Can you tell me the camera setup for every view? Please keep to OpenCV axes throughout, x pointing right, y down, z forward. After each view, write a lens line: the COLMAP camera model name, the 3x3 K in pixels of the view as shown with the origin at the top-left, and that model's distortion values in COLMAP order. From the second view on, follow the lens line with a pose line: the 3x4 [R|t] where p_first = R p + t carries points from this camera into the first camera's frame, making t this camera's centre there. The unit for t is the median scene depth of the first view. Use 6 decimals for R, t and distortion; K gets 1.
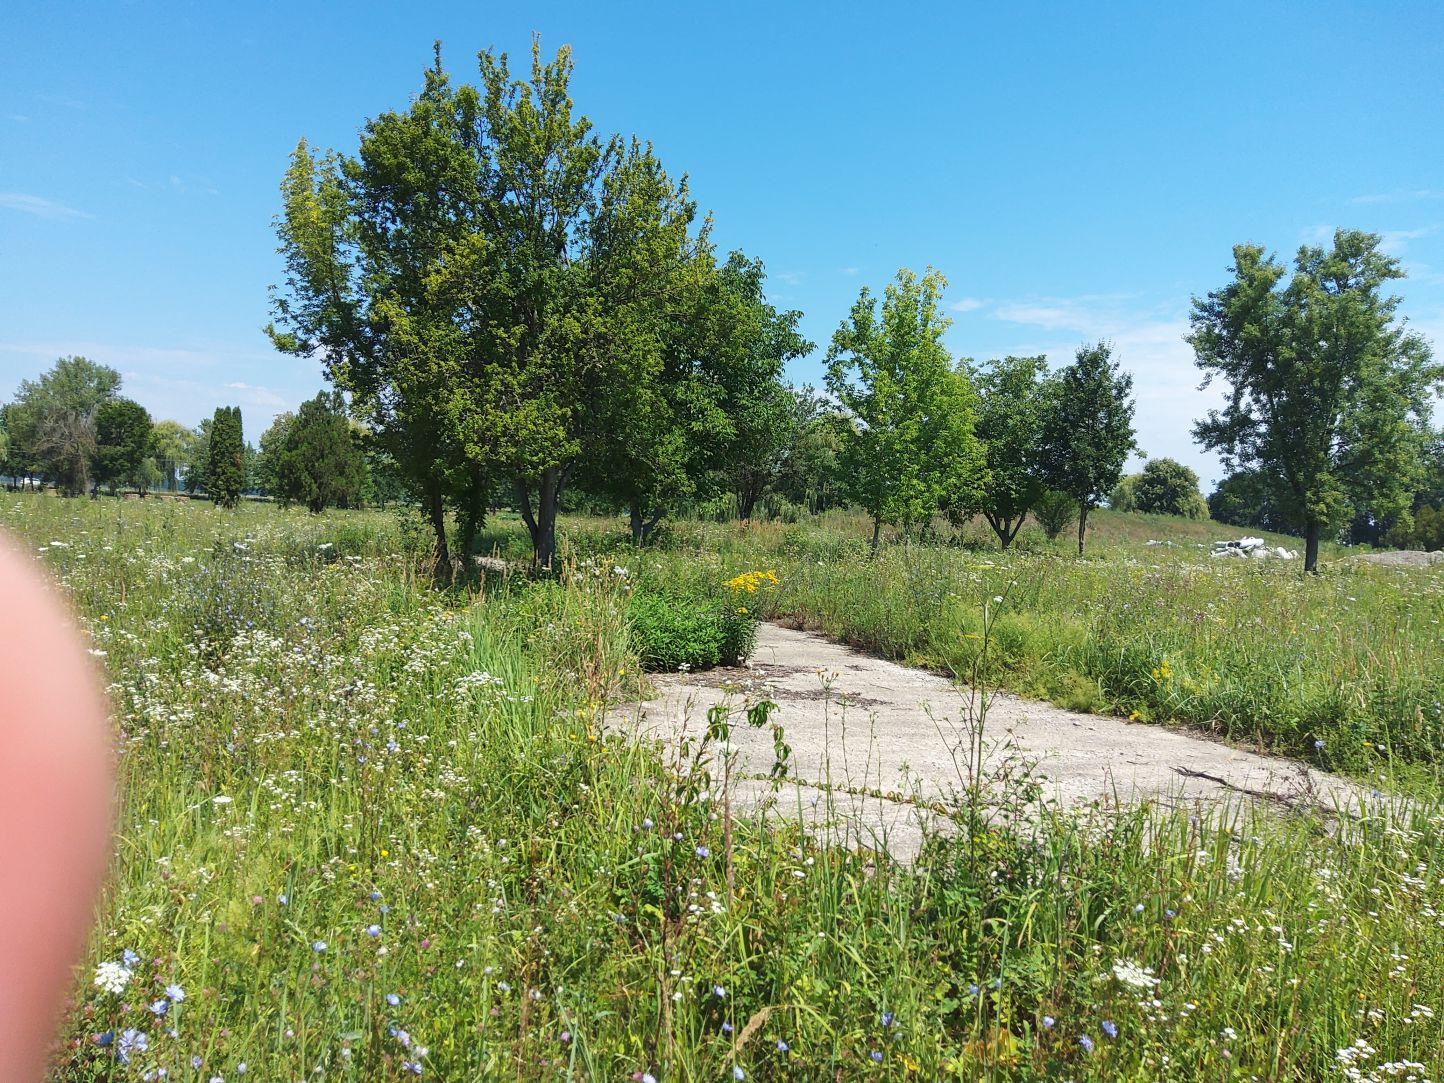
lens RADIAL K [[997.5, 0, 715.7], [0, 997.5, 559.0], [0, 0, 1]] dist [0.075624, -0.111218]
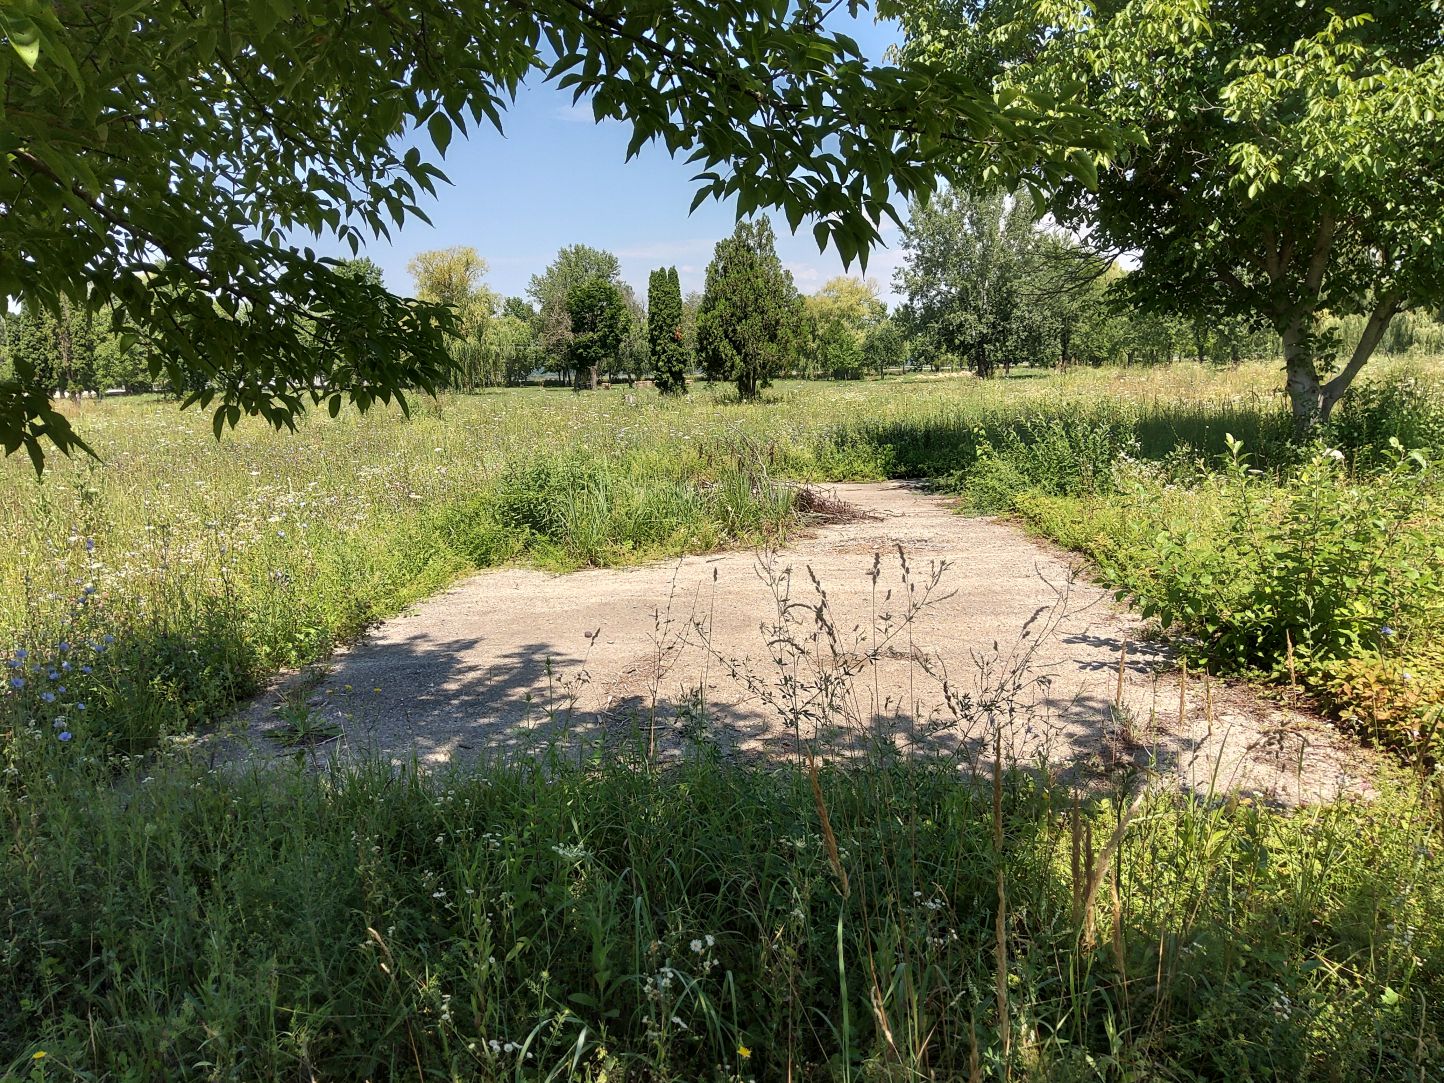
lens RADIAL K [[997.5, 0, 715.7], [0, 997.5, 559.0], [0, 0, 1]] dist [0.075624, -0.111218]
pose [[0.874624, 0.014635, -0.484580, -0.079479], [0.052438, 0.990824, 0.124570, -0.027219], [0.481957, -0.134363, 0.865832, 0.475365]]
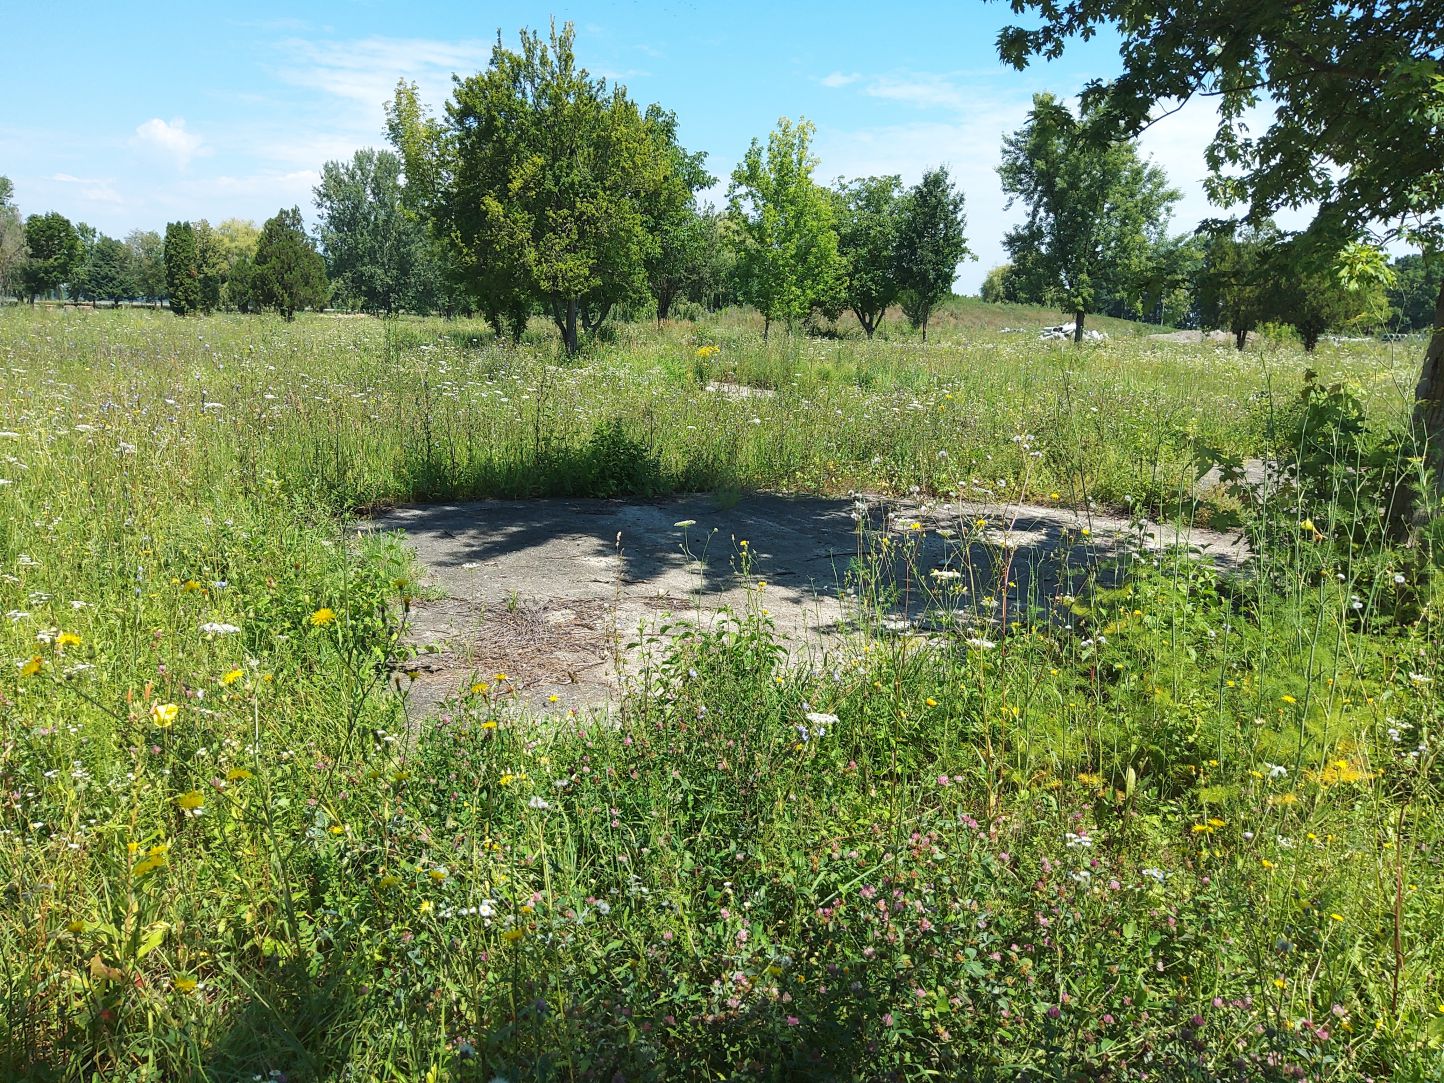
lens RADIAL K [[997.5, 0, 715.7], [0, 997.5, 559.0], [0, 0, 1]] dist [0.075624, -0.111218]
pose [[0.993921, -0.046389, 0.099842, -0.051565], [0.025847, 0.979867, 0.197969, 0.009645], [-0.107015, -0.194185, 0.975110, -0.335985]]
